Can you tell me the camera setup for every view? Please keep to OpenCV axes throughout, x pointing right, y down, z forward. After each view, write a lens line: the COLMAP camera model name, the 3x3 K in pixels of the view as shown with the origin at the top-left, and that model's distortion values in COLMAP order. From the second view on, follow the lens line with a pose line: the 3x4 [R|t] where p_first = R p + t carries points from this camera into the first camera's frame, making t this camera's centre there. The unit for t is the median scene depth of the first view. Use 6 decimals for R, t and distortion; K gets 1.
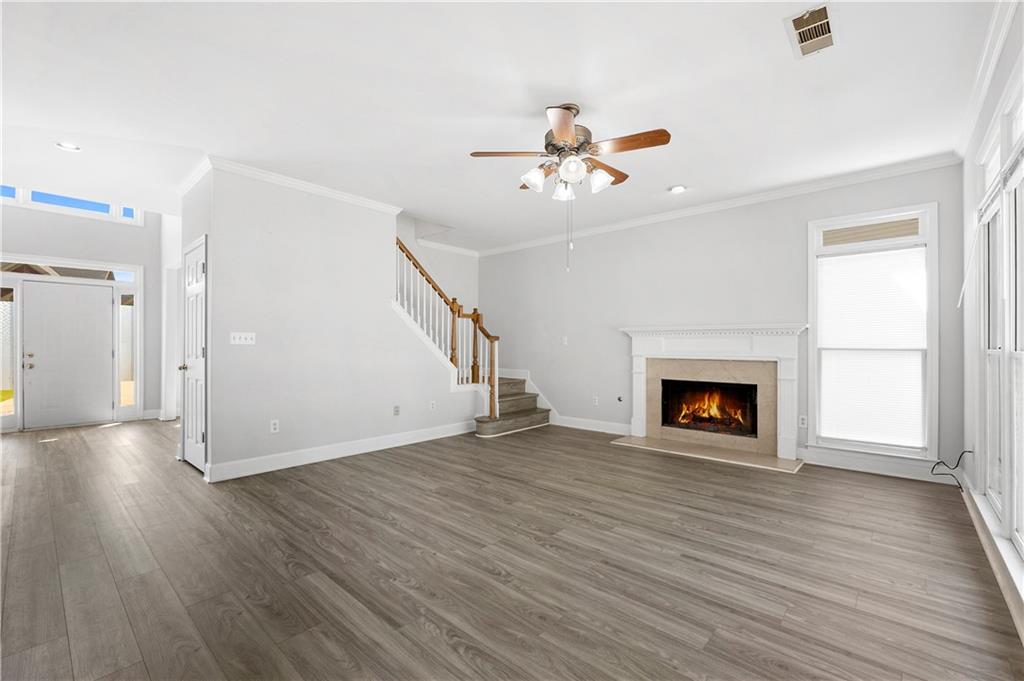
lens RADIAL K [[439.6, 0, 511.1], [0, 439.6, 341.7], [0, 0, 1]] dist [-0.004435, 0.000504]
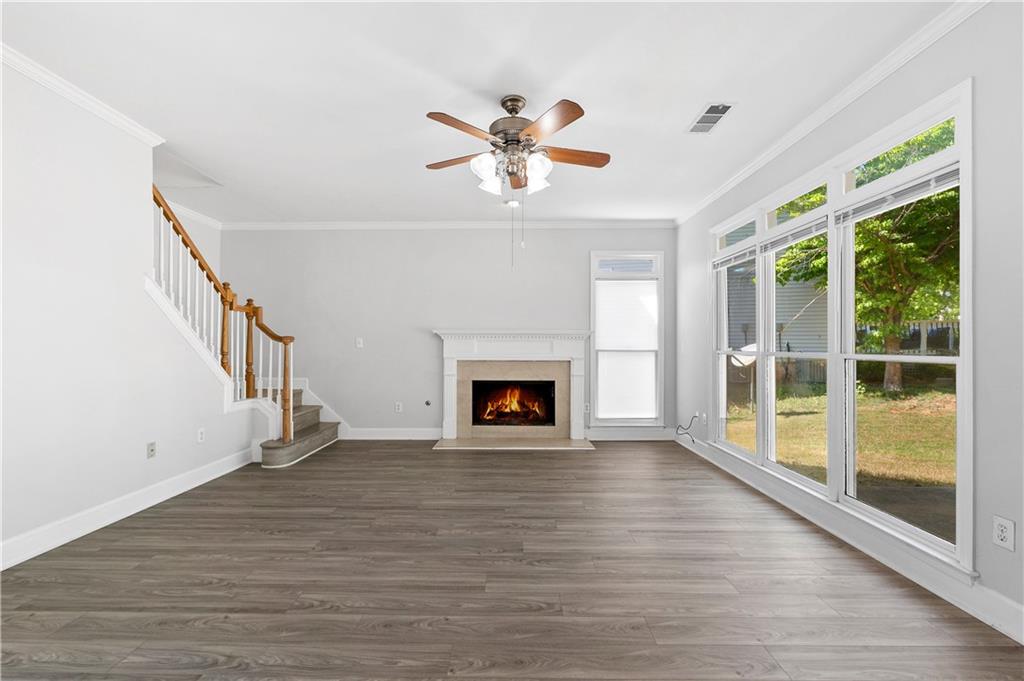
lens RADIAL K [[439.6, 0, 511.5], [0, 439.6, 342.2], [0, 0, 1]] dist [-0.004435, 0.000504]
pose [[0.747920, 0.006507, 0.663757, -0.335349], [-0.004696, 0.999979, -0.004512, -0.000685], [-0.663772, 0.000257, 0.747935, 0.192563]]
